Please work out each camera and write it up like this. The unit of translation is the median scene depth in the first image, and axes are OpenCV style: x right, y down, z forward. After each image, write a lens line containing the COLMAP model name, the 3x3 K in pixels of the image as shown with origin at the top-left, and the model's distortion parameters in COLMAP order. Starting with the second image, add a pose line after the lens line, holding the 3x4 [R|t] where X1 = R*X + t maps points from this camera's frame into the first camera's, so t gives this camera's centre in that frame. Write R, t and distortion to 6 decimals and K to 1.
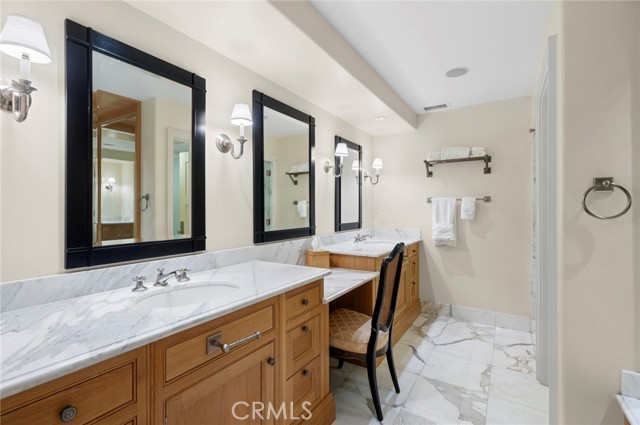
lens RADIAL K [[296.9, 0, 321.0], [0, 296.9, 210.3], [0, 0, 1]] dist [0.004840, -0.000178]
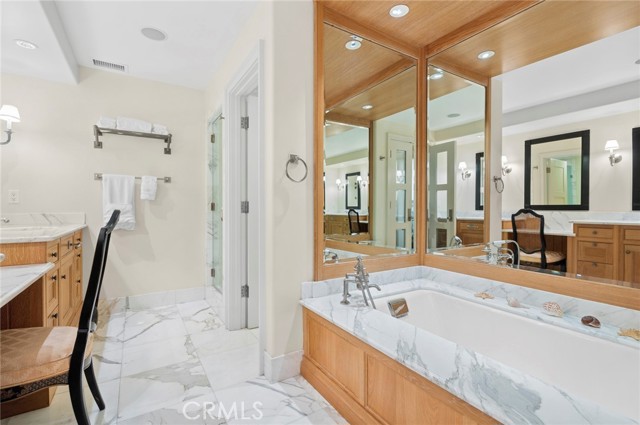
lens RADIAL K [[296.9, 0, 320.7], [0, 296.9, 209.8], [0, 0, 1]] dist [0.004840, -0.000178]
pose [[0.434648, -0.004039, 0.900591, -0.122481], [0.003031, 0.999991, 0.003022, 0.064706], [-0.900595, 0.001416, 0.434657, 0.104577]]
